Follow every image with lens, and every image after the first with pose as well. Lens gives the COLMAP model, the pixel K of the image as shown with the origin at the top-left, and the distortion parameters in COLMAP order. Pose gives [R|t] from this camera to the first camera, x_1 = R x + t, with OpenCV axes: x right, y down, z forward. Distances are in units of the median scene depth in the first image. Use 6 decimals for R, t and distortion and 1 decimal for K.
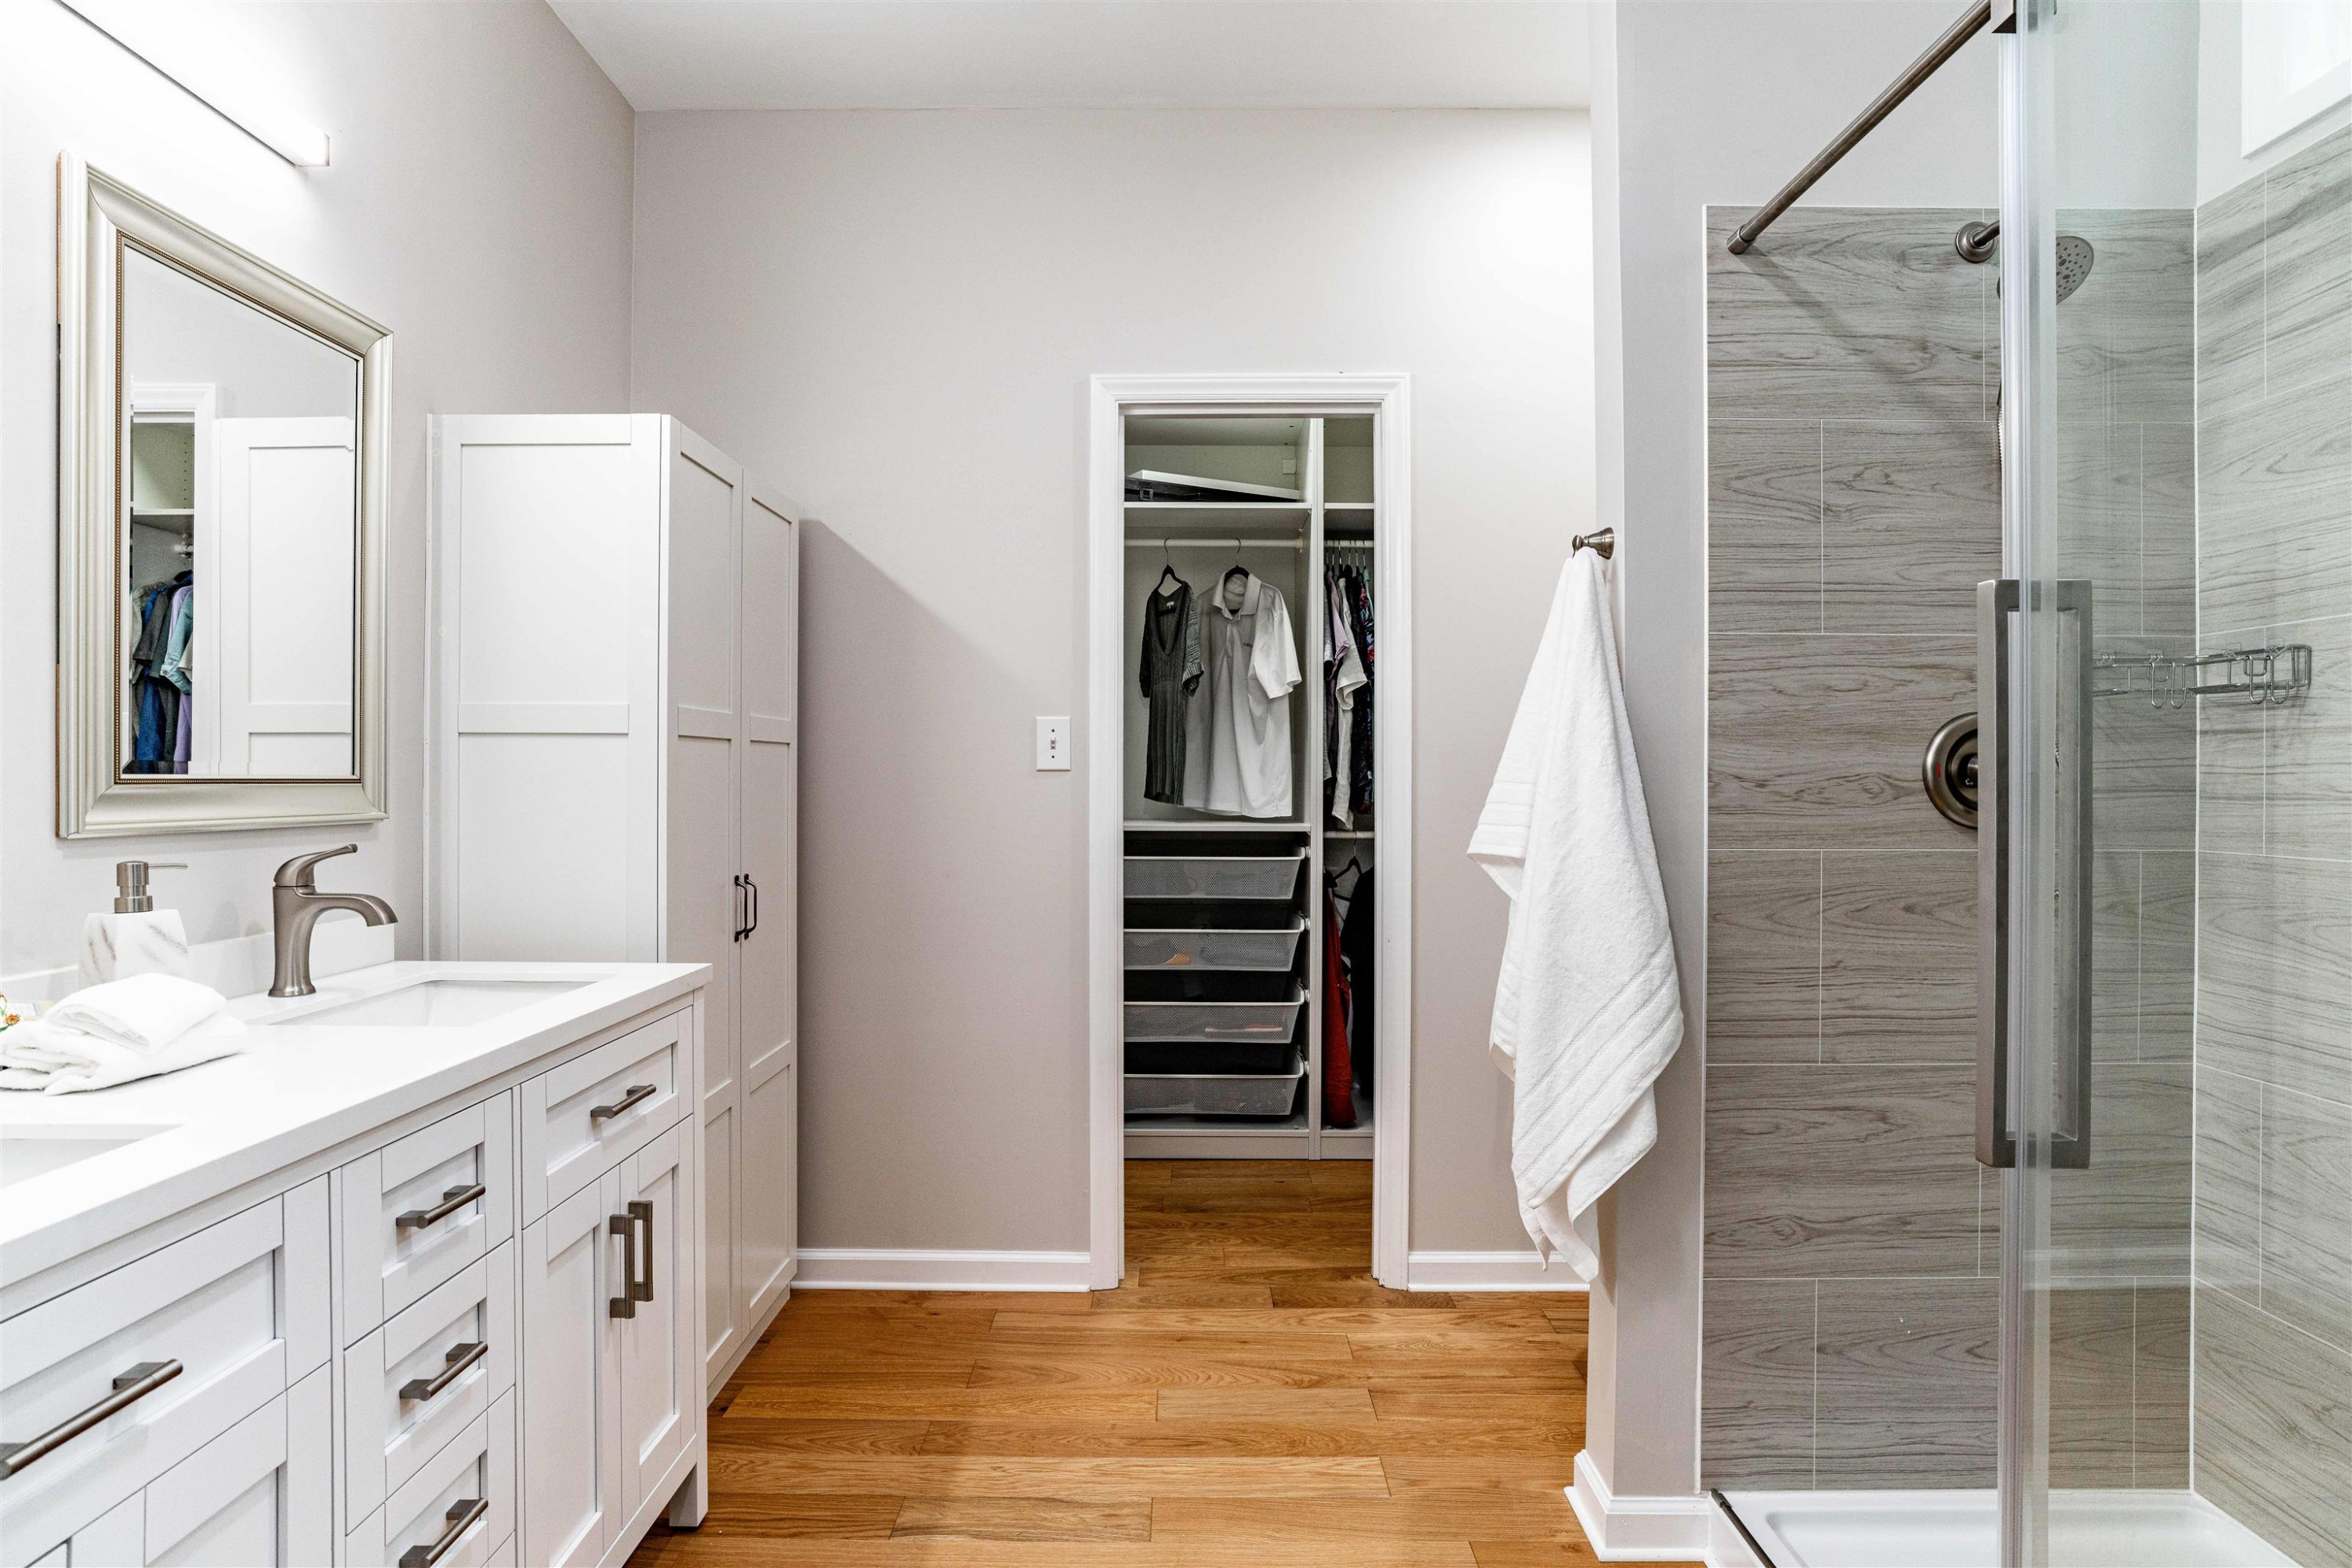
lens RADIAL K [[1298.0, 0, 1162.7], [0, 1298.0, 776.3], [0, 0, 1]] dist [-0.048892, 0.025840]
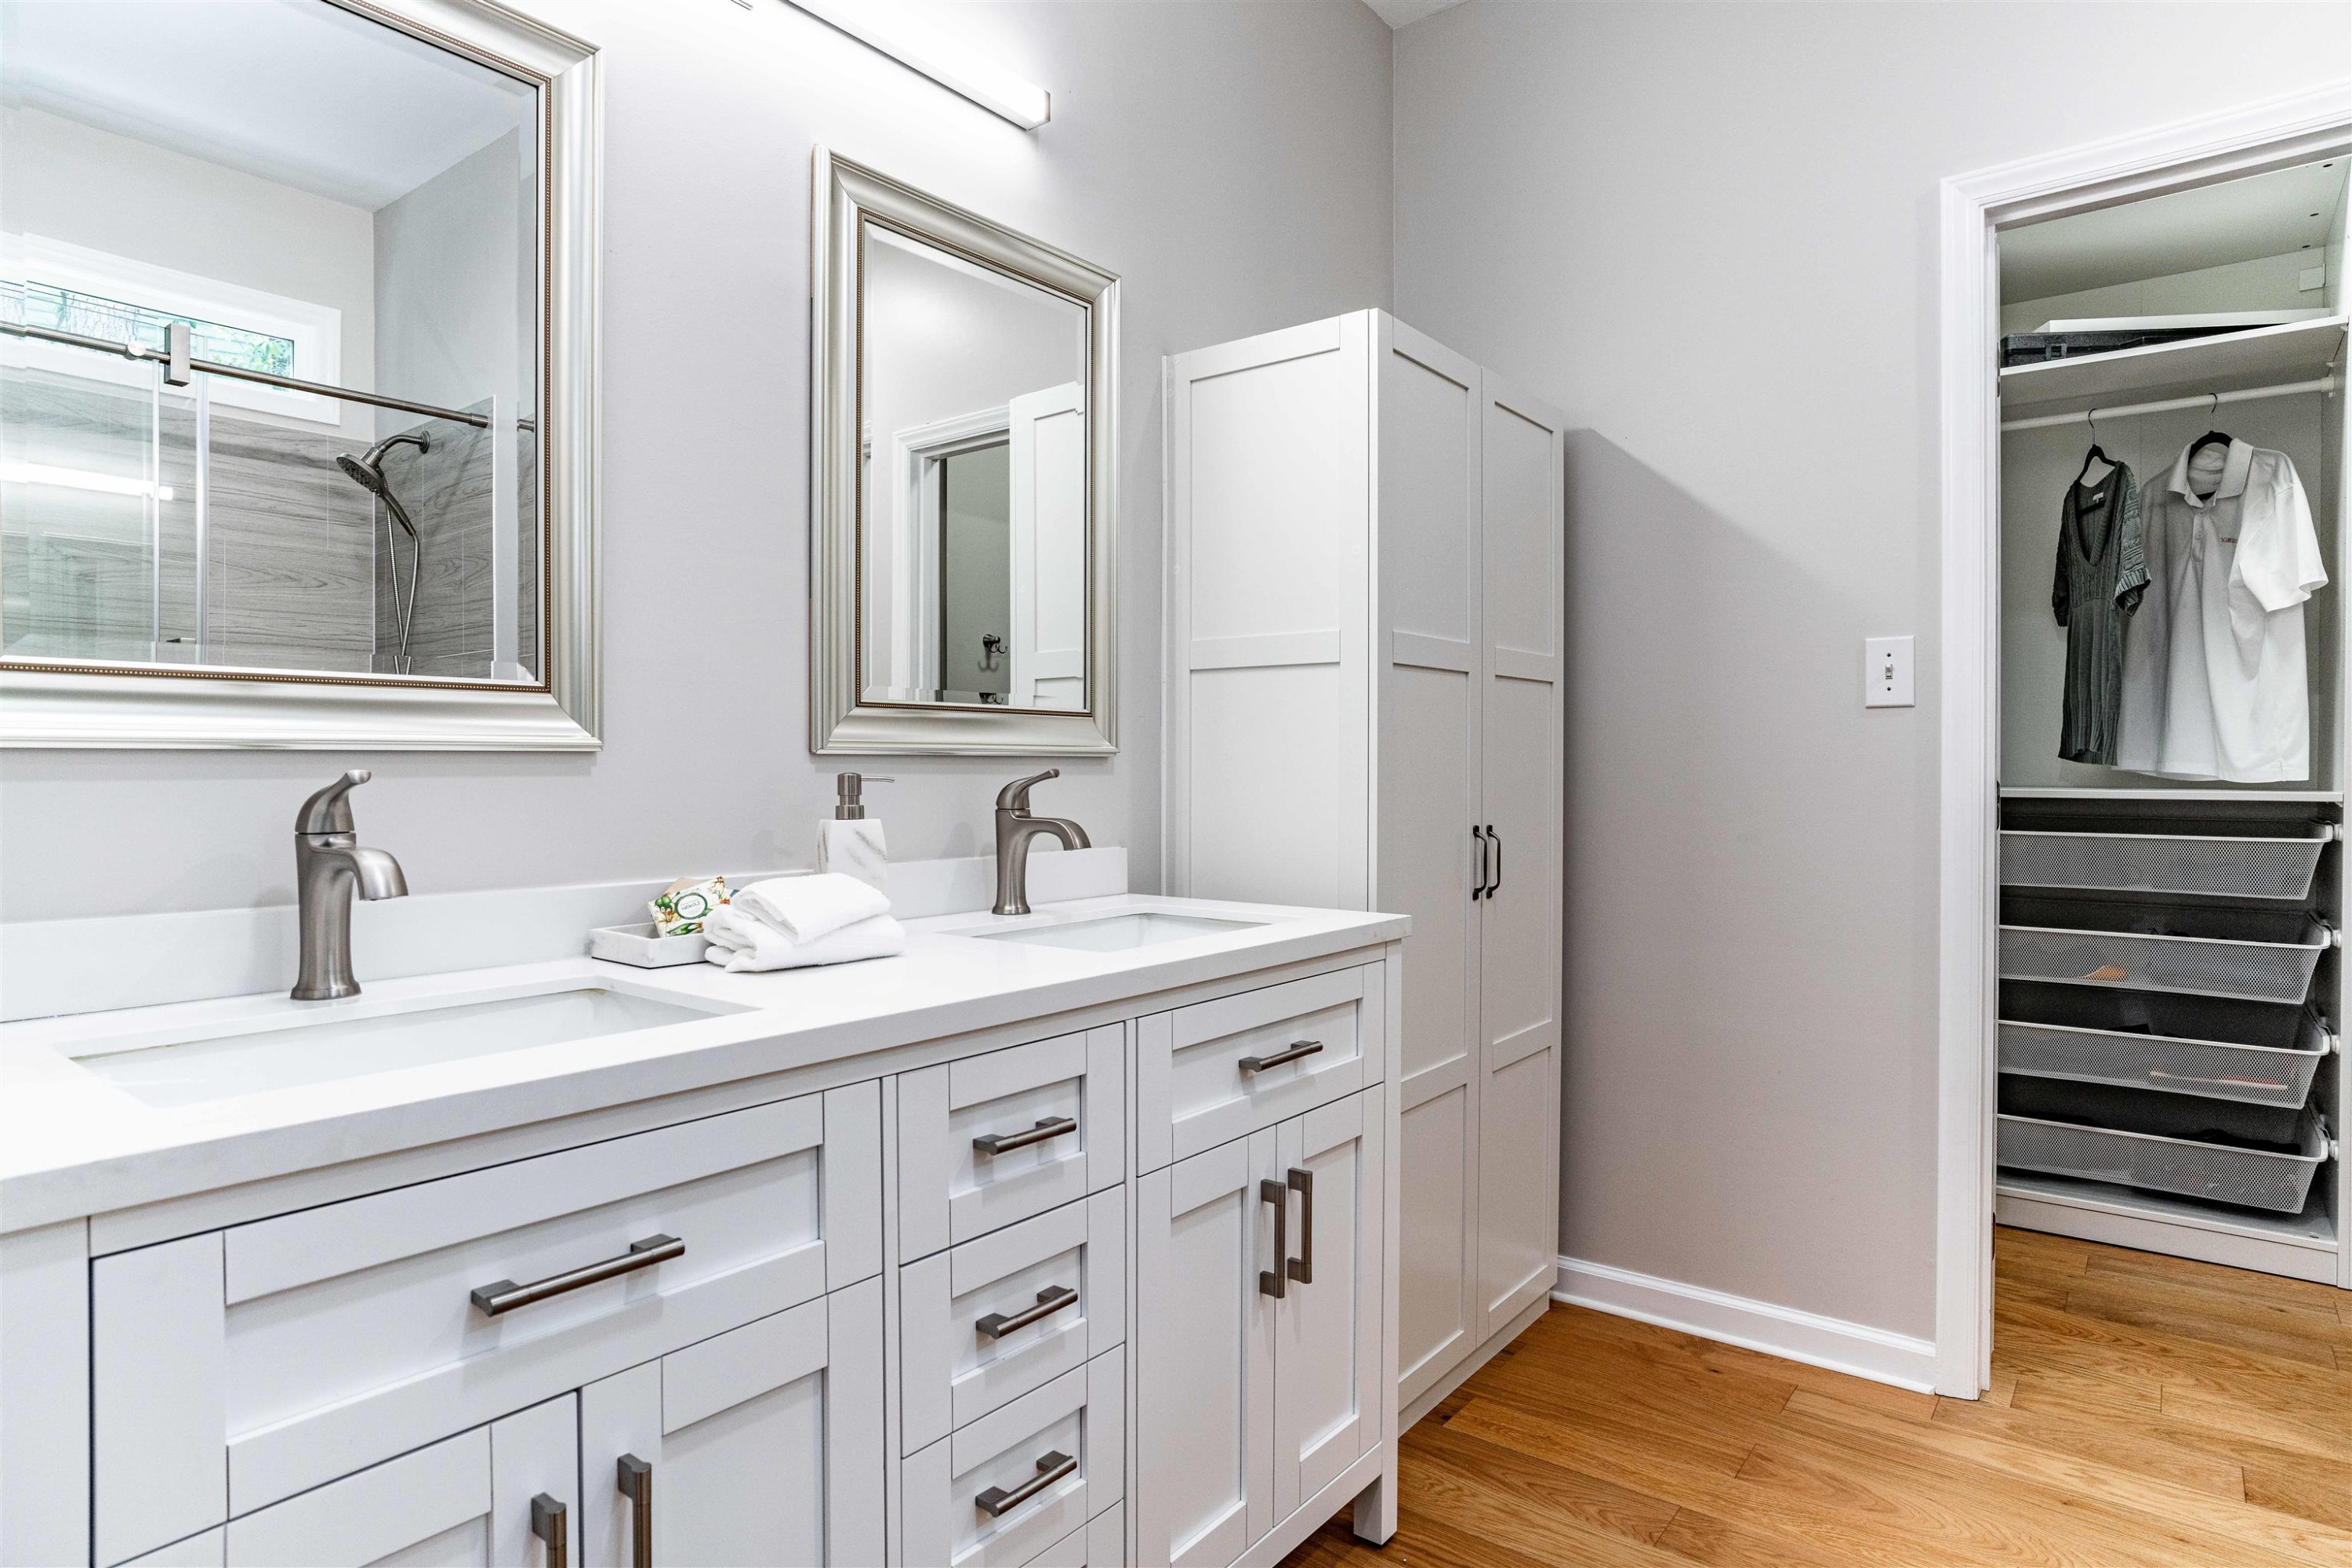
lens RADIAL K [[1298.0, 0, 1177.1], [0, 1298.0, 774.6], [0, 0, 1]] dist [-0.048892, 0.025840]
pose [[0.795781, 0.003167, -0.605576, 0.045897], [0.001952, 0.999968, 0.007795, 0.032984], [0.605581, -0.007385, 0.795750, 0.157861]]
